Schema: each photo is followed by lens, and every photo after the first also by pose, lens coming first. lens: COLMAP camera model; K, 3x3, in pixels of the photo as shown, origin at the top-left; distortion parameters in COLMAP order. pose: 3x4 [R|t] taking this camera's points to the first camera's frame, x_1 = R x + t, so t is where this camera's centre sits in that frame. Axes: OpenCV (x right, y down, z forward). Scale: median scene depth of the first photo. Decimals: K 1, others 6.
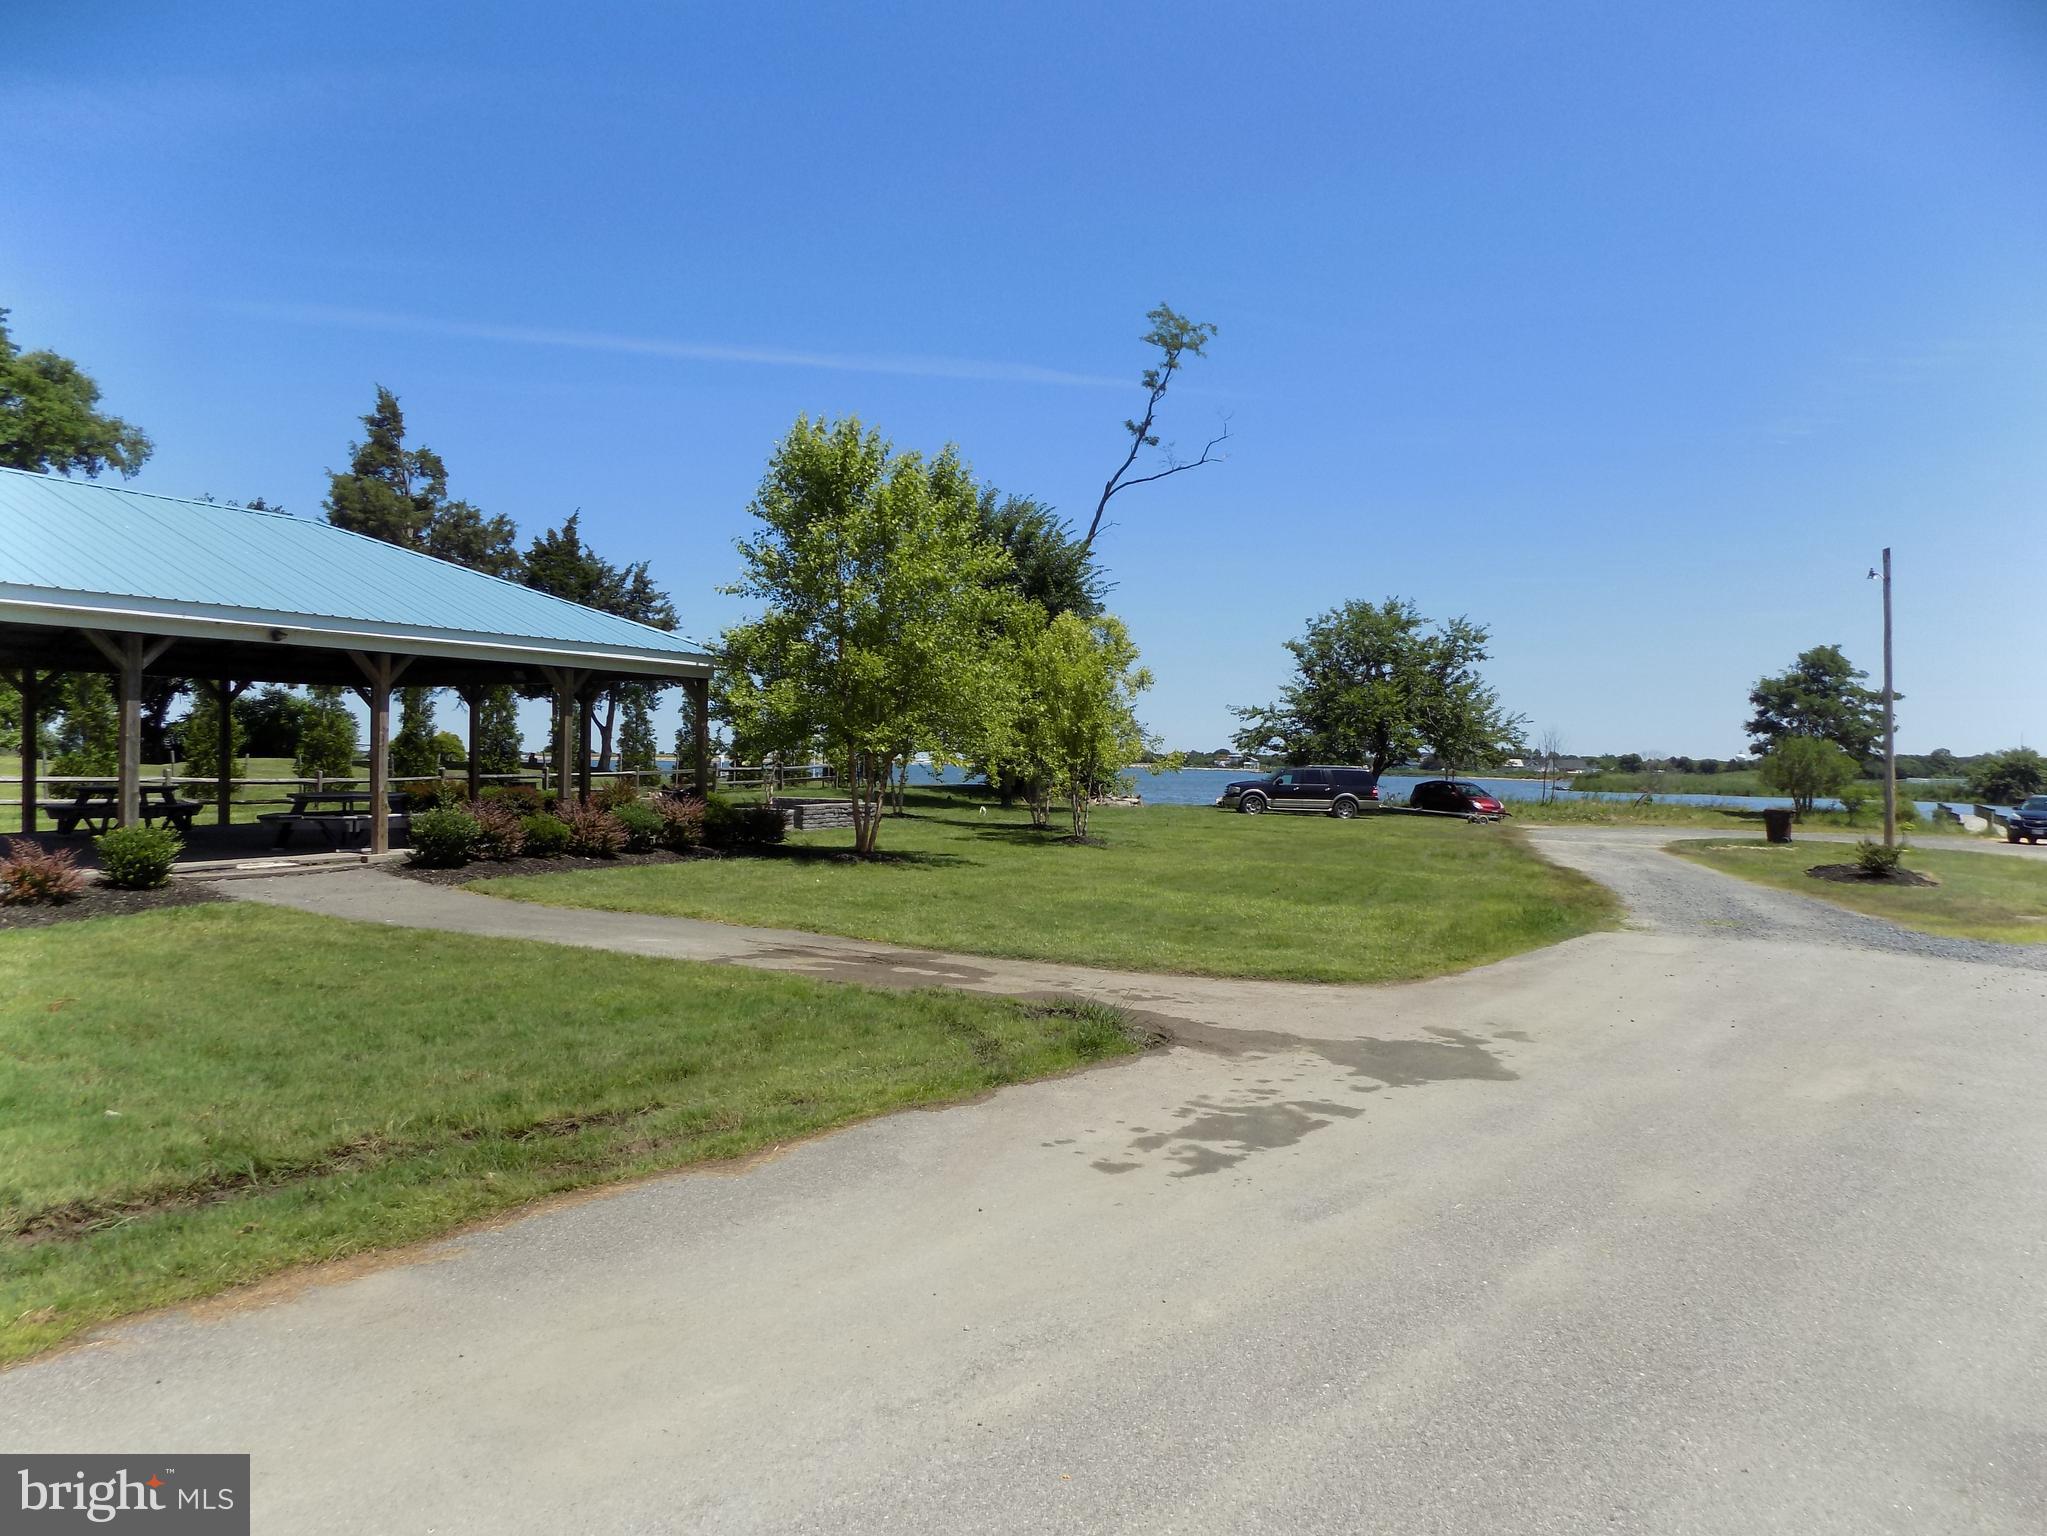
lens RADIAL K [[1379.5, 0, 1039.3], [0, 1379.5, 750.6], [0, 0, 1]] dist [-0.067684, 0.066365]
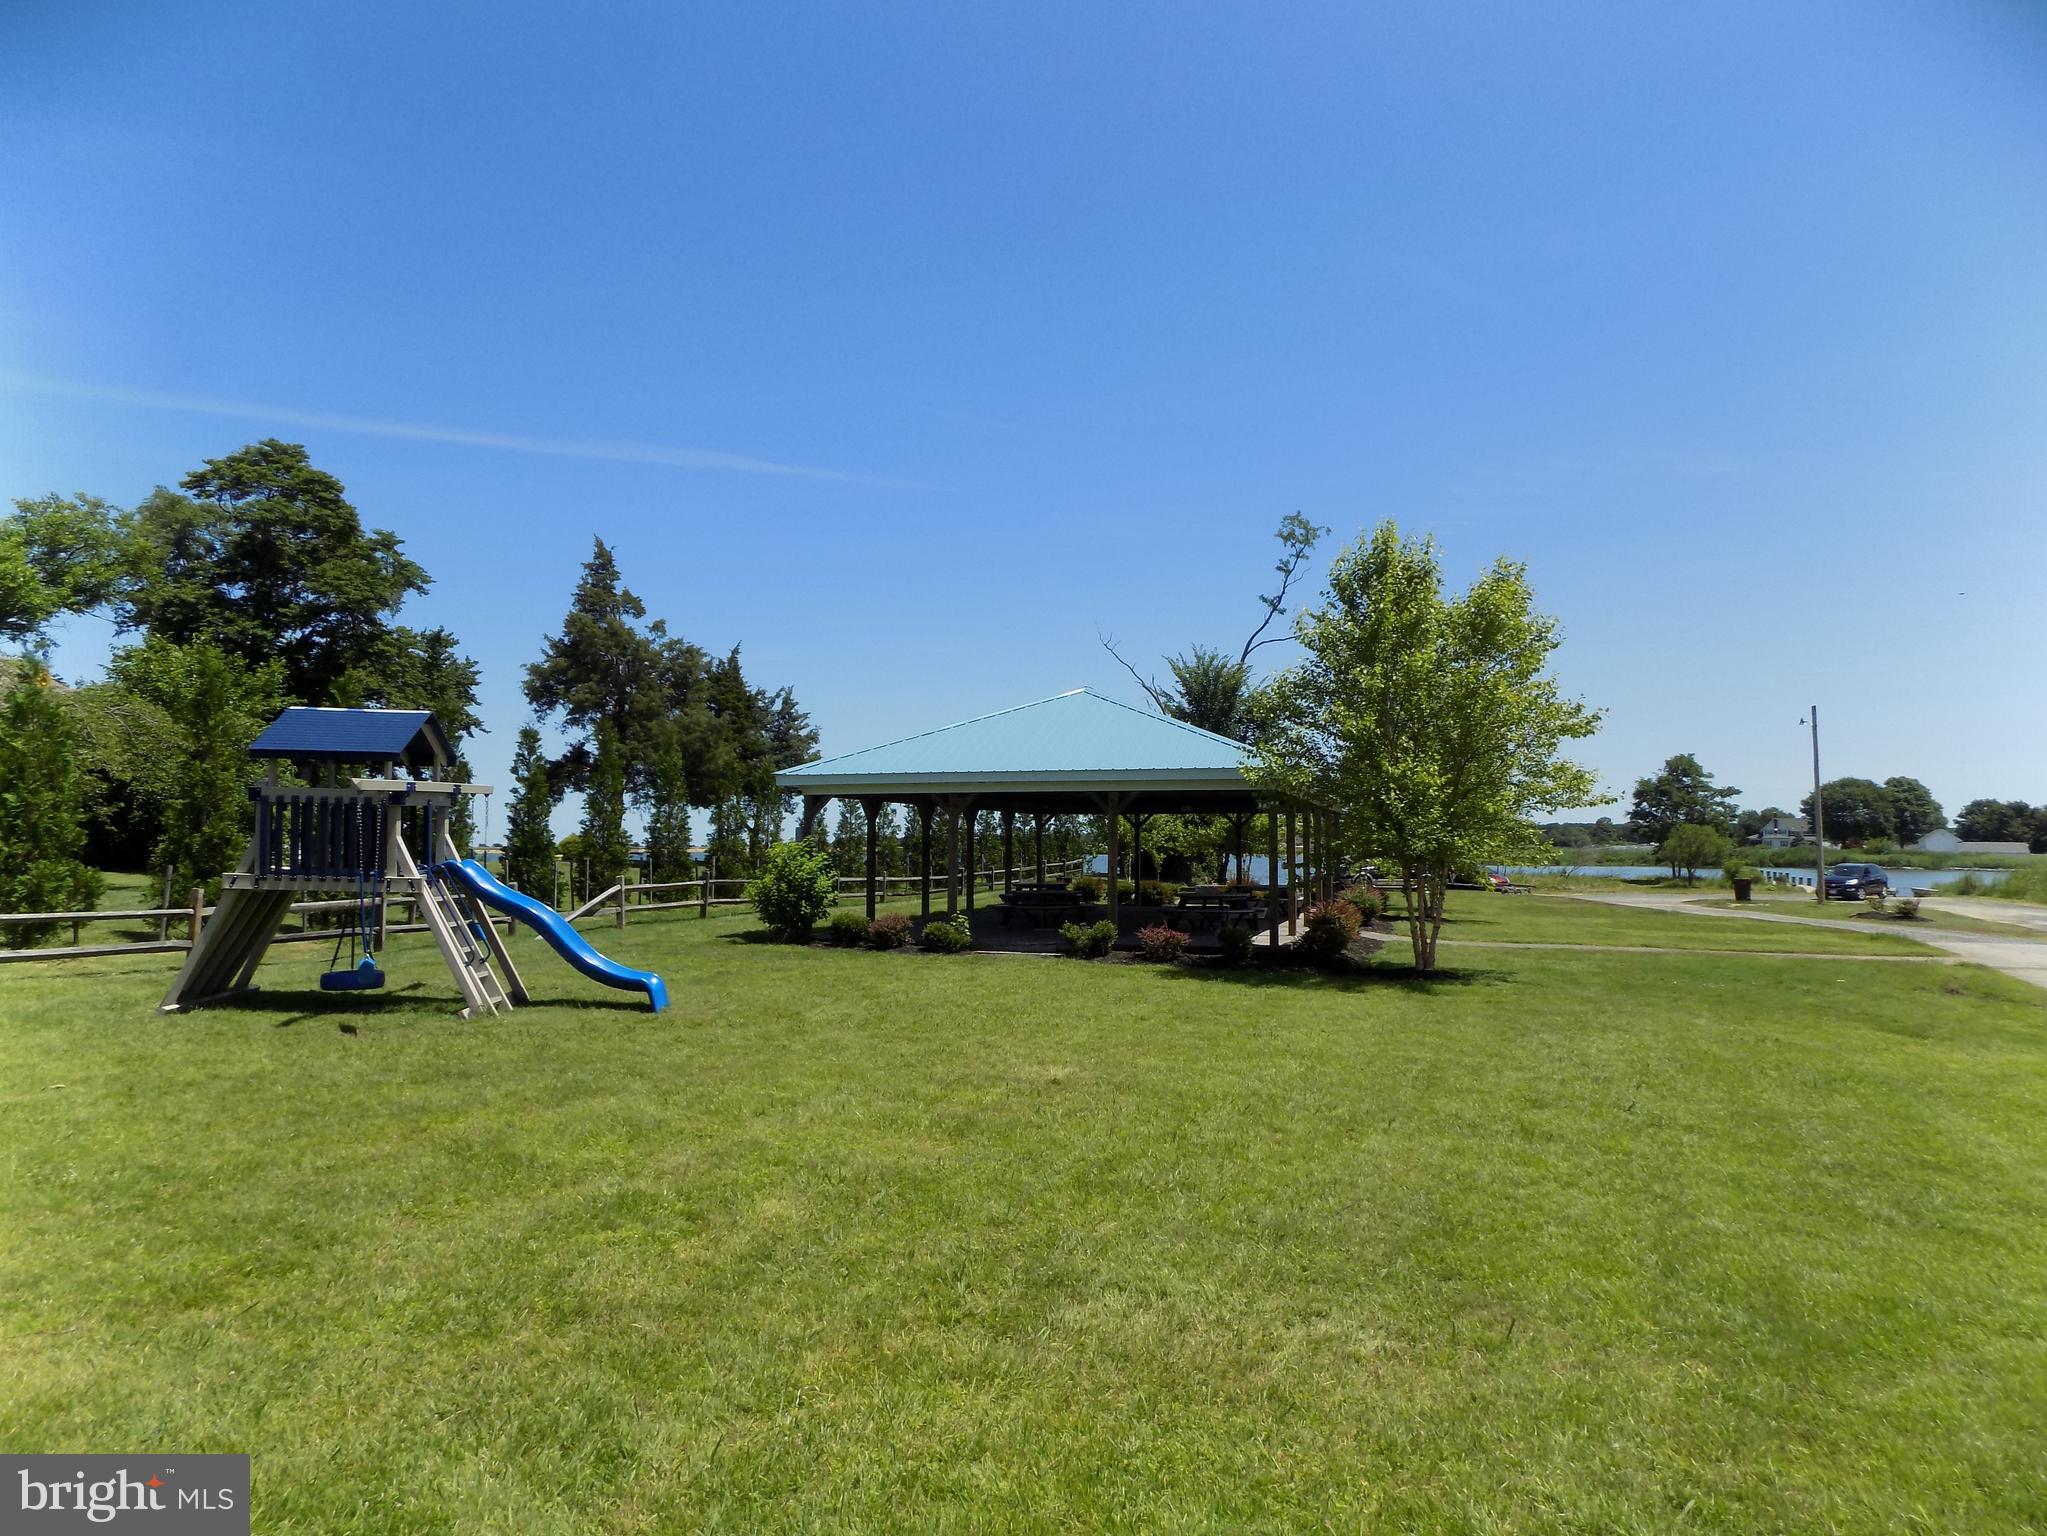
lens RADIAL K [[1379.5, 0, 1047.5], [0, 1379.5, 736.5], [0, 0, 1]] dist [-0.067684, 0.066365]
pose [[0.978712, -0.000008, 0.205237, -0.416602], [0.013814, 0.997735, -0.065834, -0.019325], [-0.204772, 0.067268, 0.976496, -0.249941]]
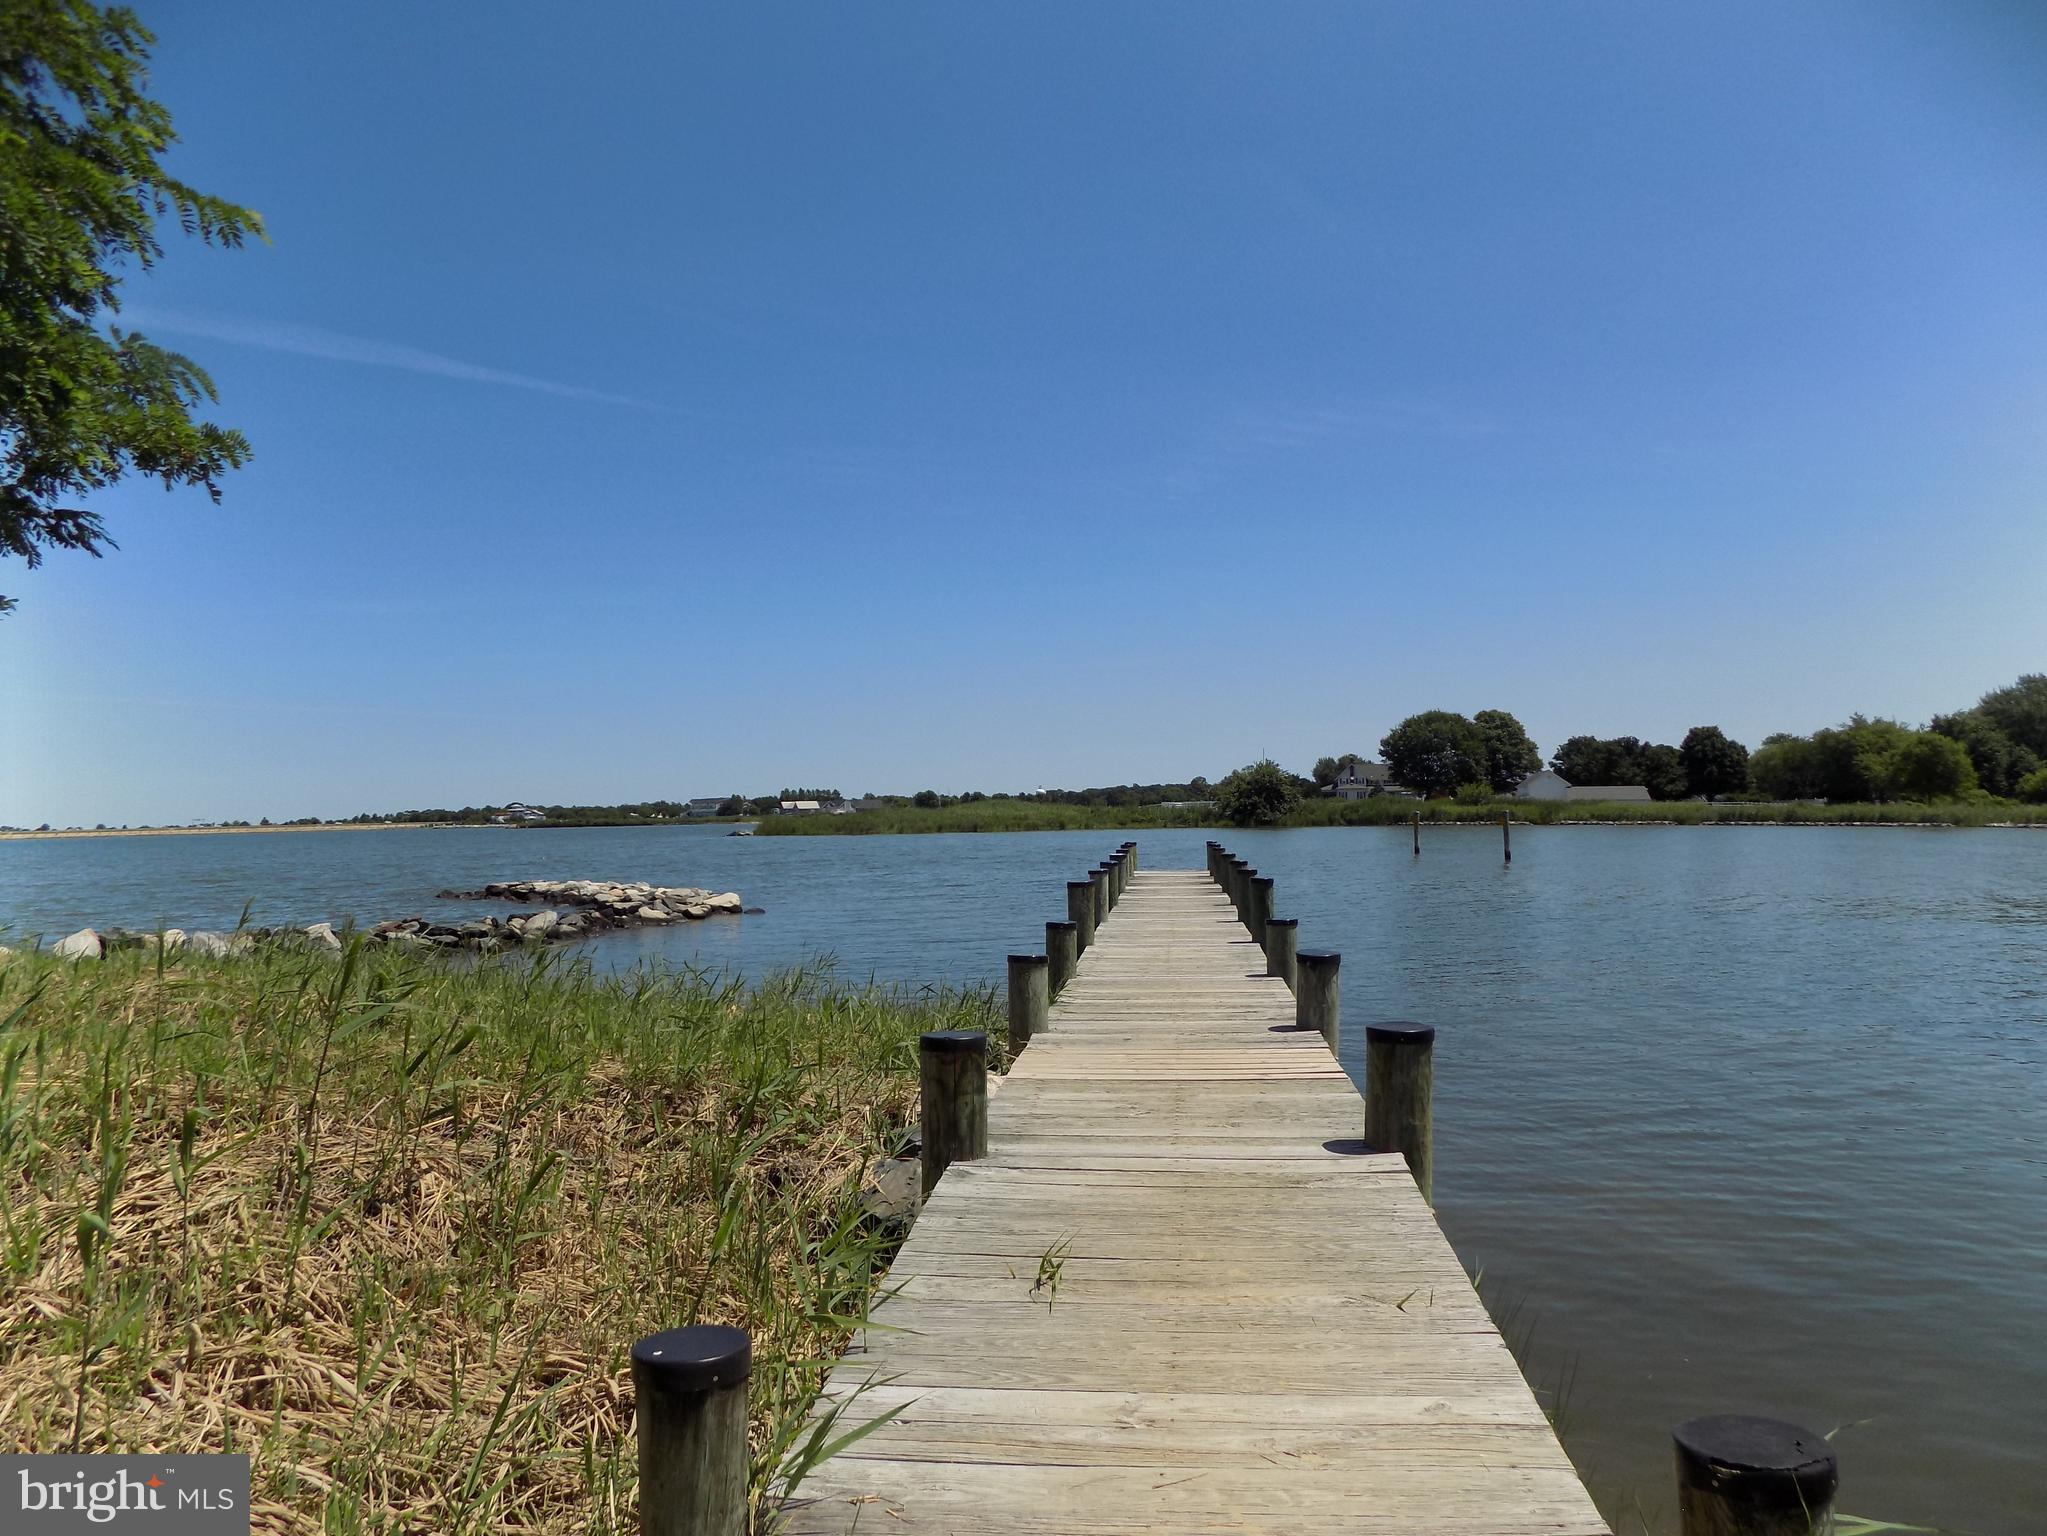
lens RADIAL K [[1379.5, 0, 1024.8], [0, 1379.5, 767.1], [0, 0, 1]] dist [-0.067684, 0.066365]
pose [[0.896439, -0.023752, 0.442530, 0.930190], [0.033968, 0.999308, -0.015173, 0.042696], [-0.441863, 0.028633, 0.896625, 1.312707]]
